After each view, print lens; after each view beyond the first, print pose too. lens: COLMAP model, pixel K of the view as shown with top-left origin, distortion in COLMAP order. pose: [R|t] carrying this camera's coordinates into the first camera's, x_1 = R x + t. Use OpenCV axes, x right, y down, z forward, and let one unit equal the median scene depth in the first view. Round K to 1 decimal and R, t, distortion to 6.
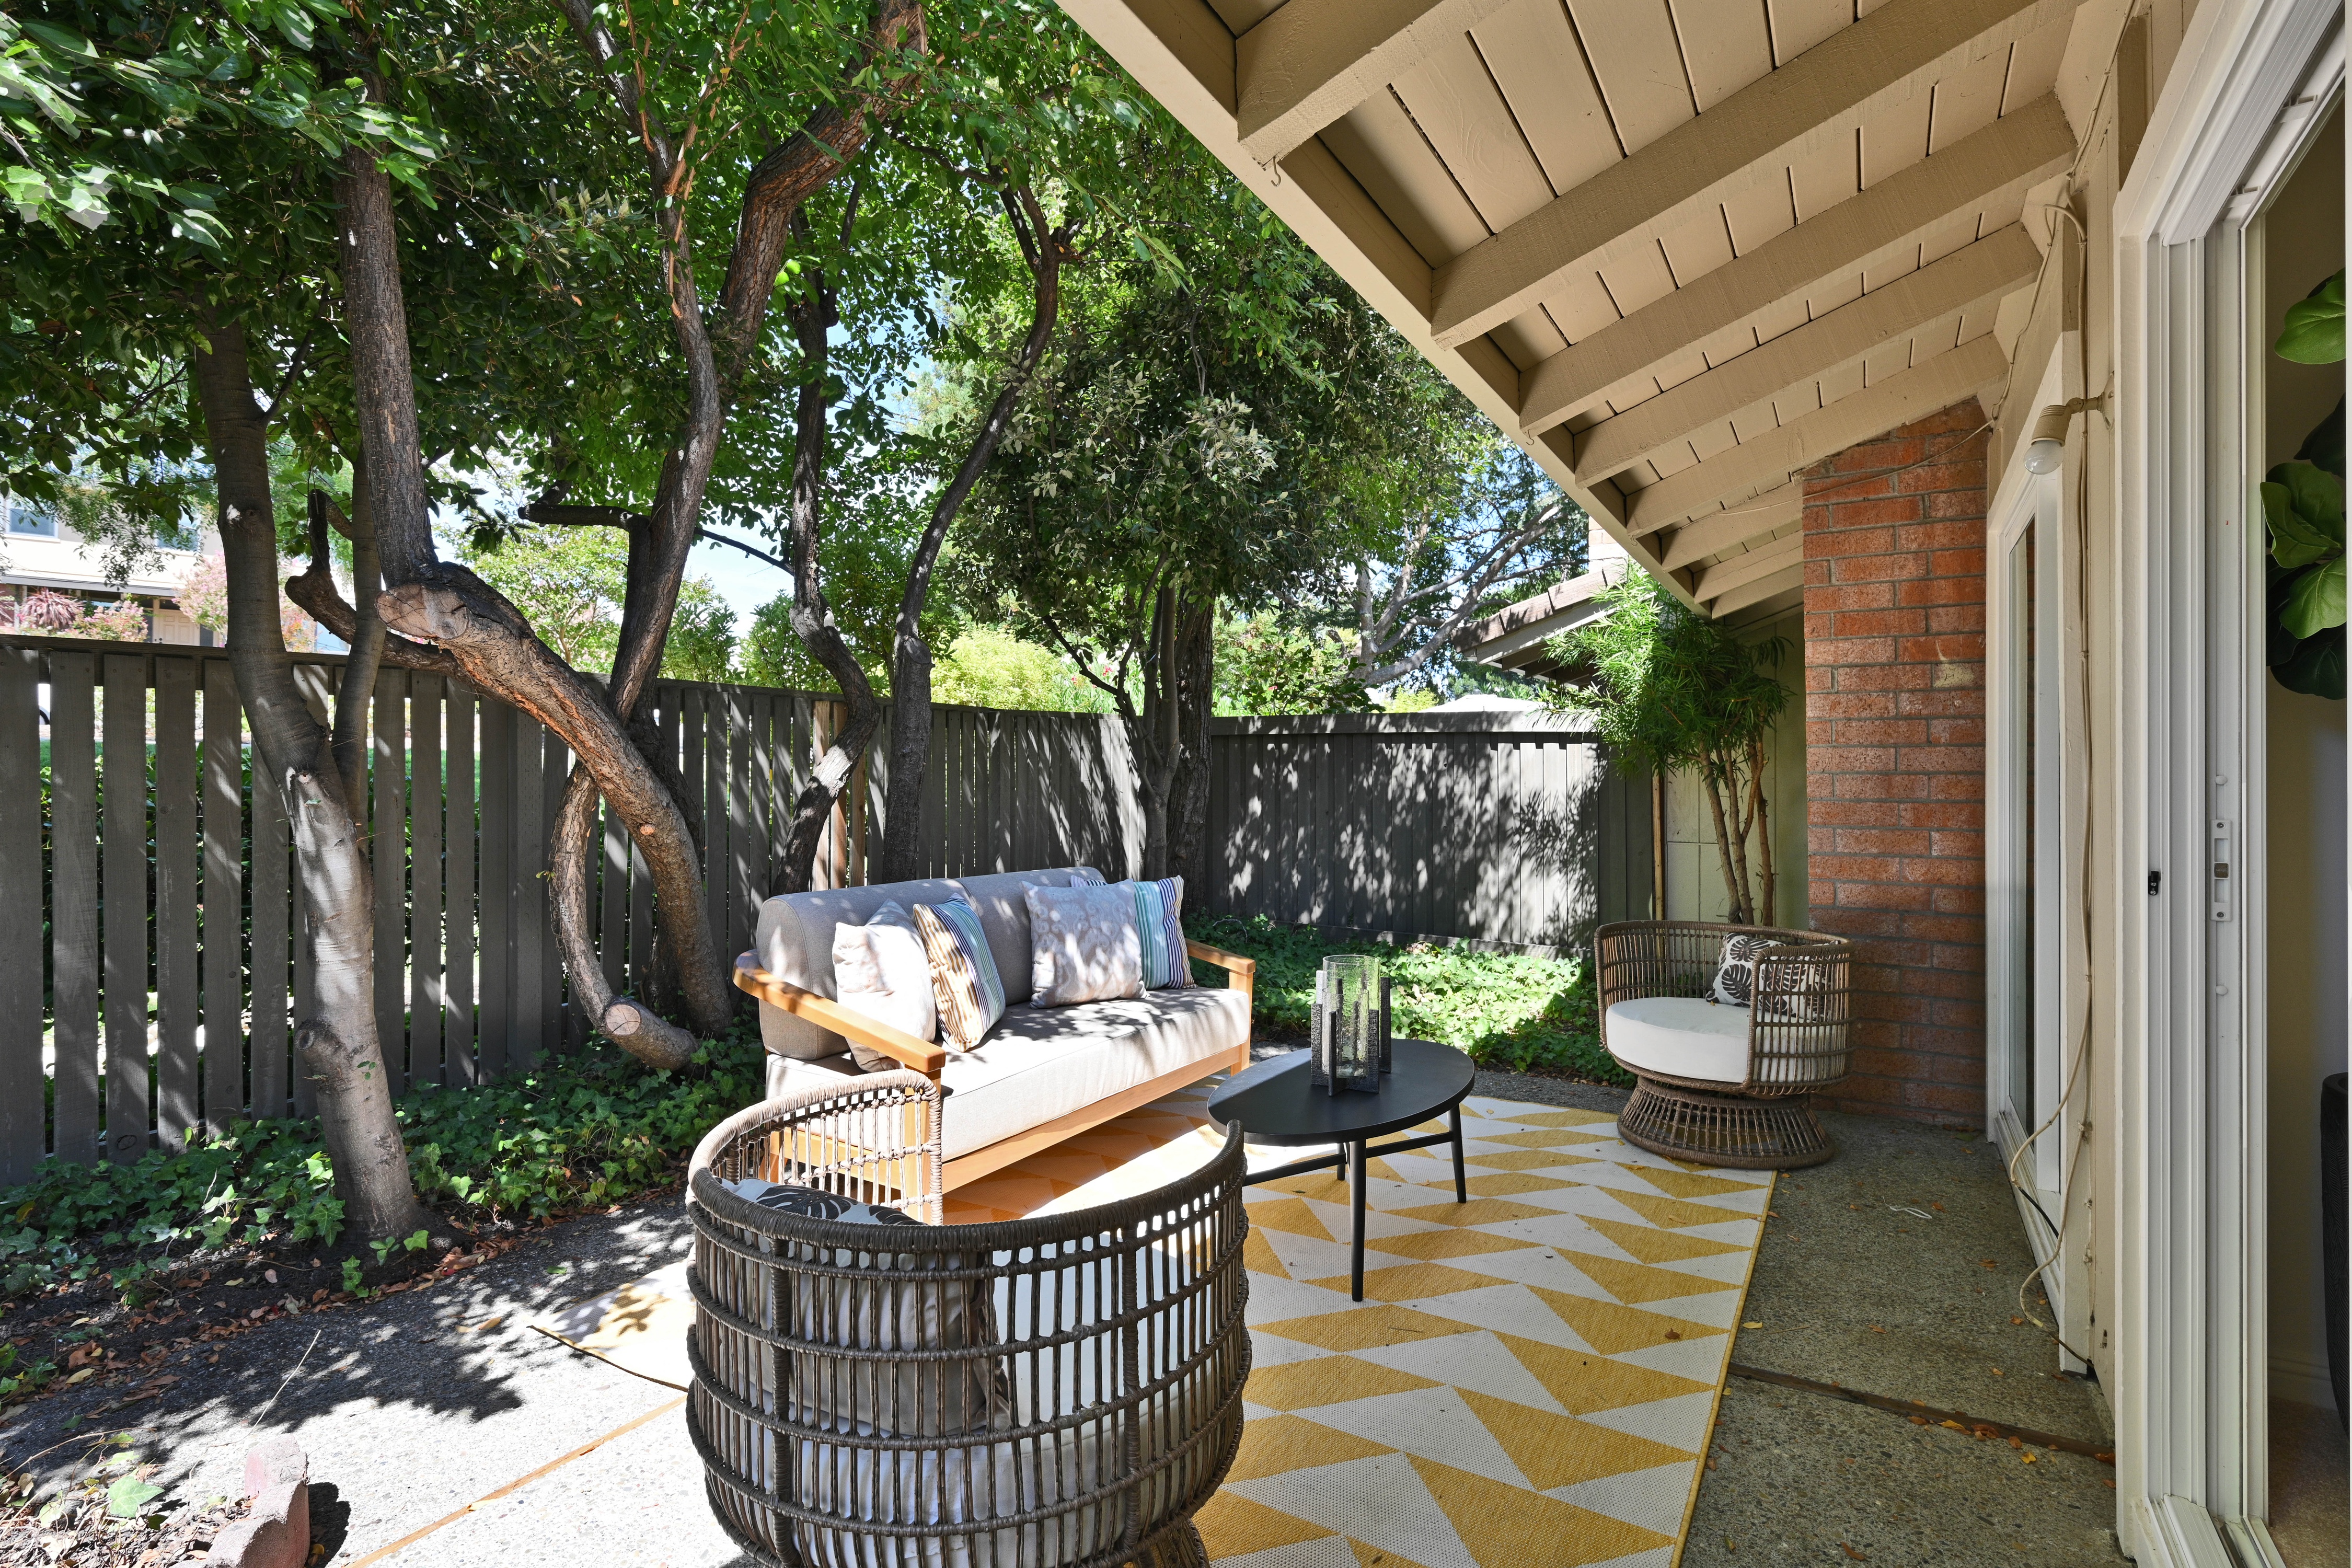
lens RADIAL K [[1150.2, 0, 1176.0], [0, 1150.2, 784.0], [0, 0, 1]] dist [-0.023591, 0.016756]
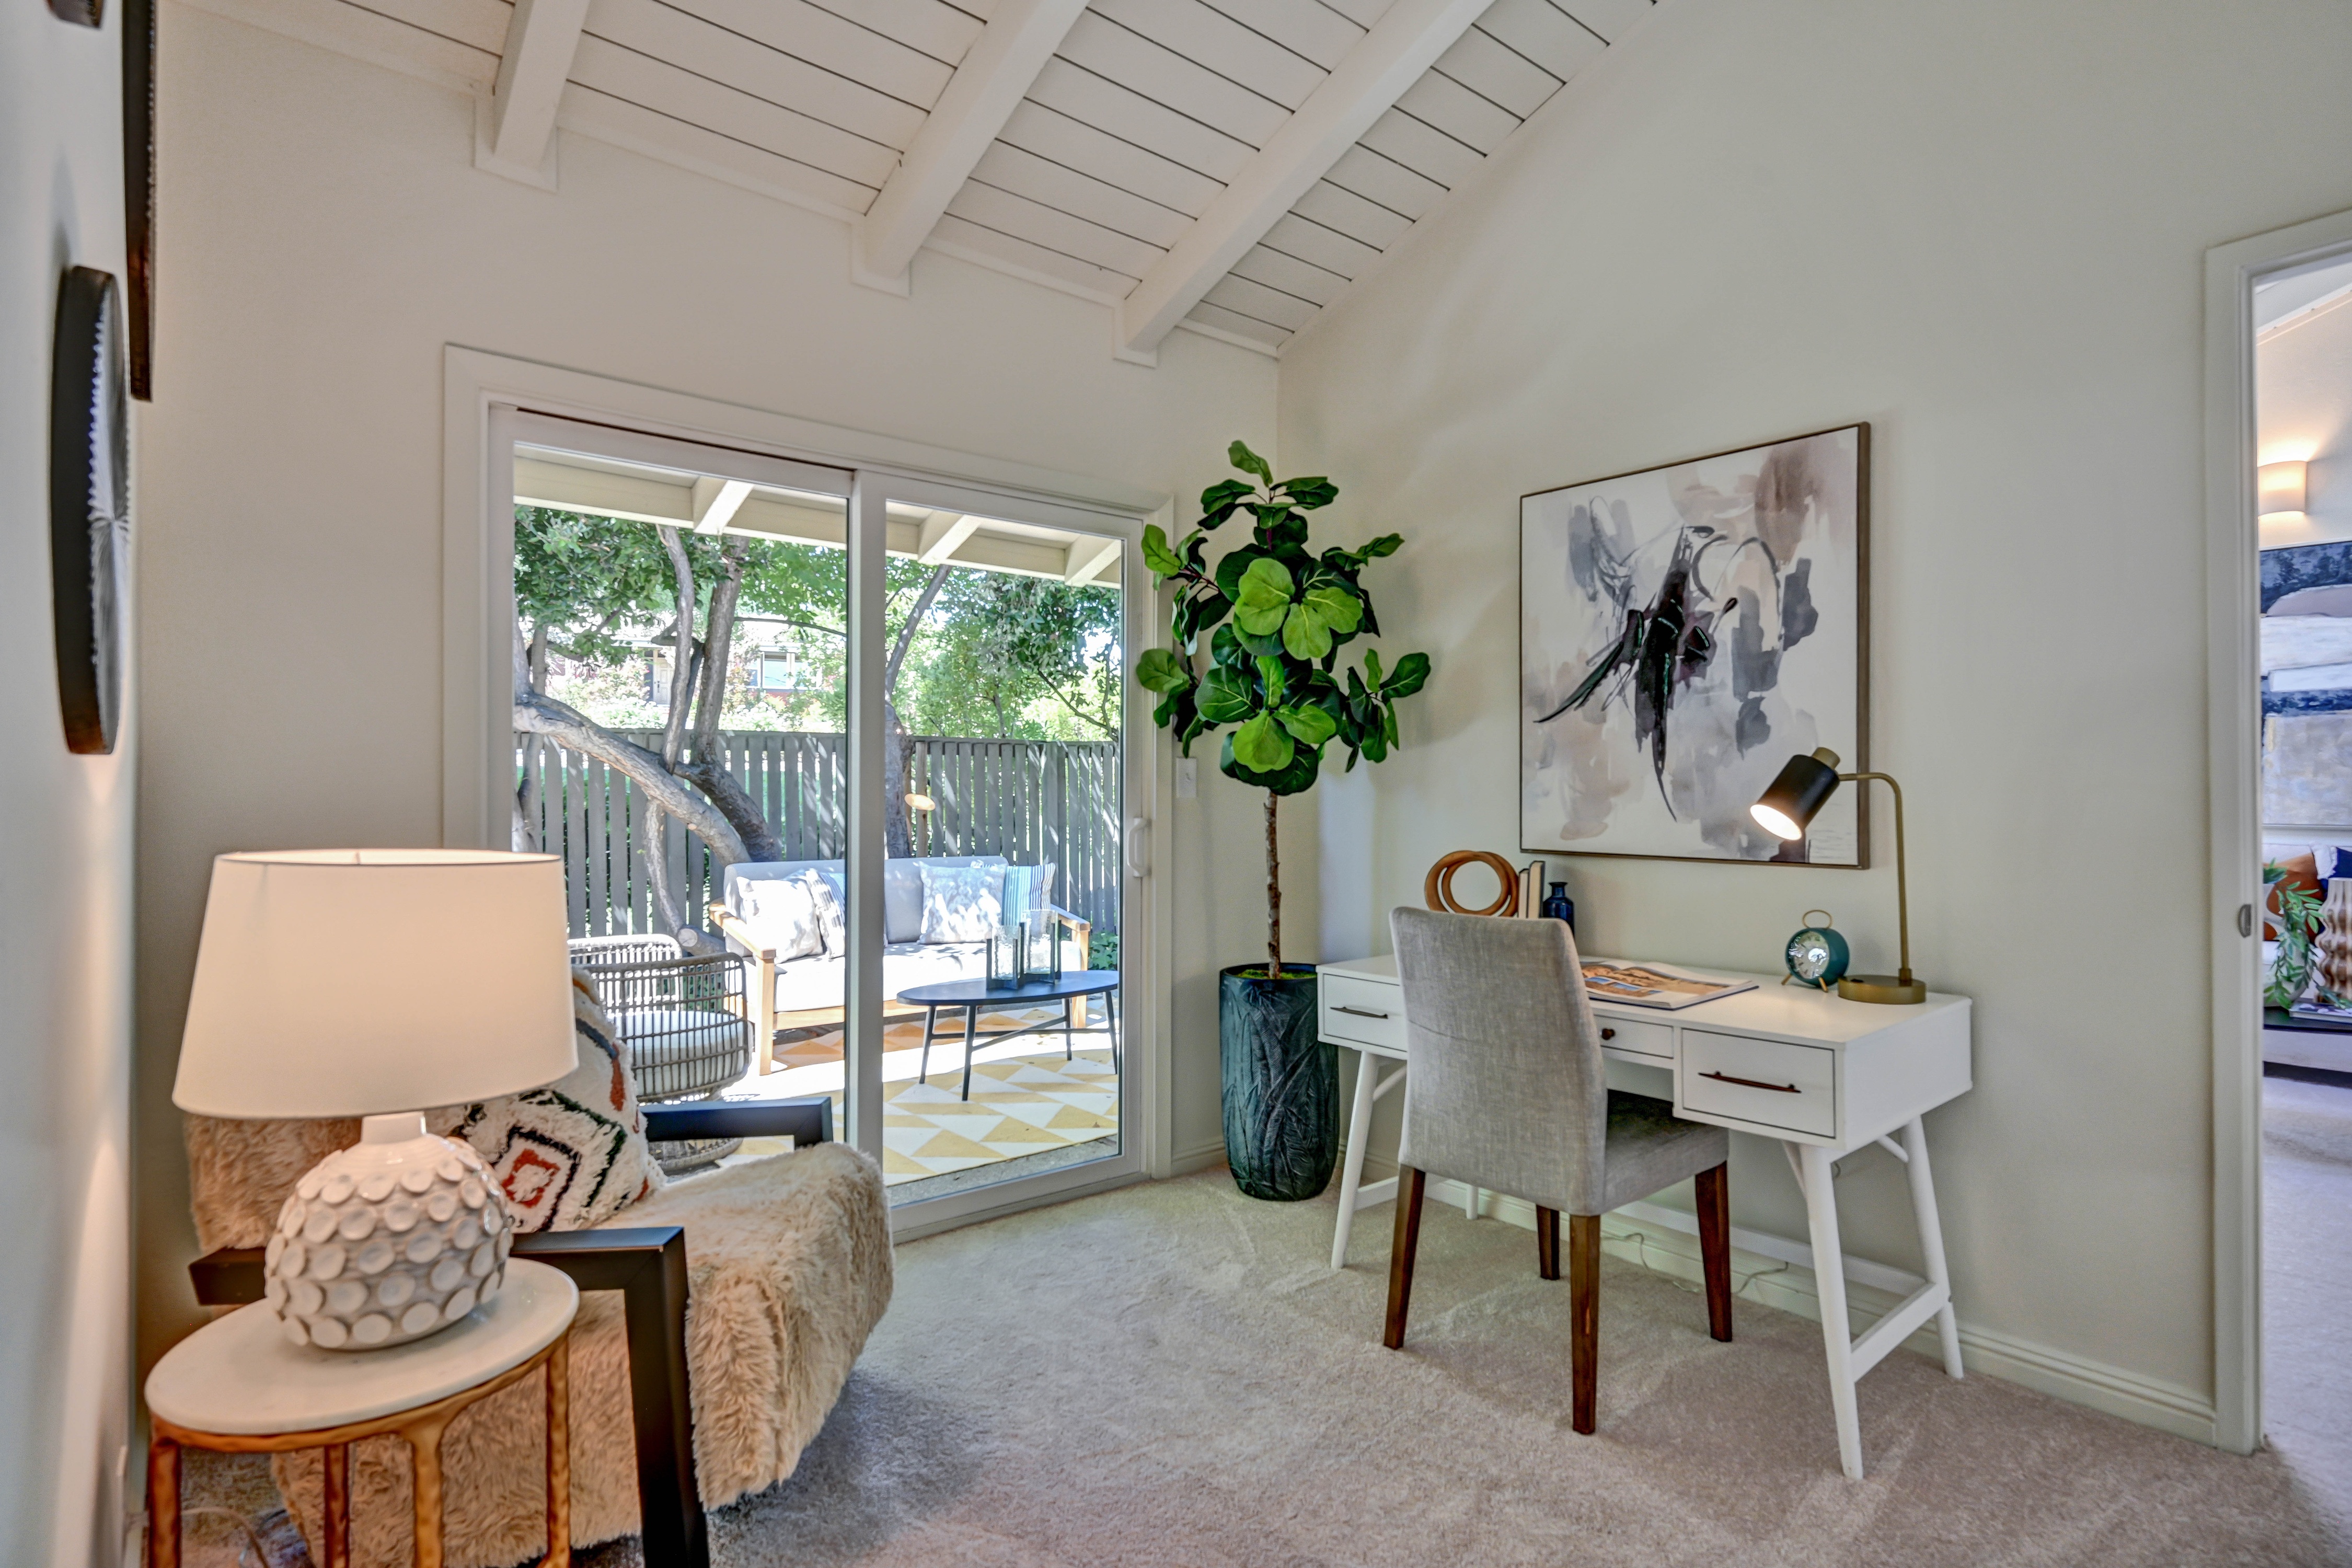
lens RADIAL K [[1224.8, 0, 1176.0], [0, 1224.8, 784.0], [0, 0, 1]] dist [-0.001911, -0.000224]
pose [[0.940315, -0.007624, -0.340221, 1.052080], [0.003619, 0.999917, -0.012405, 0.002351], [0.340287, 0.010433, 0.940264, -0.597598]]
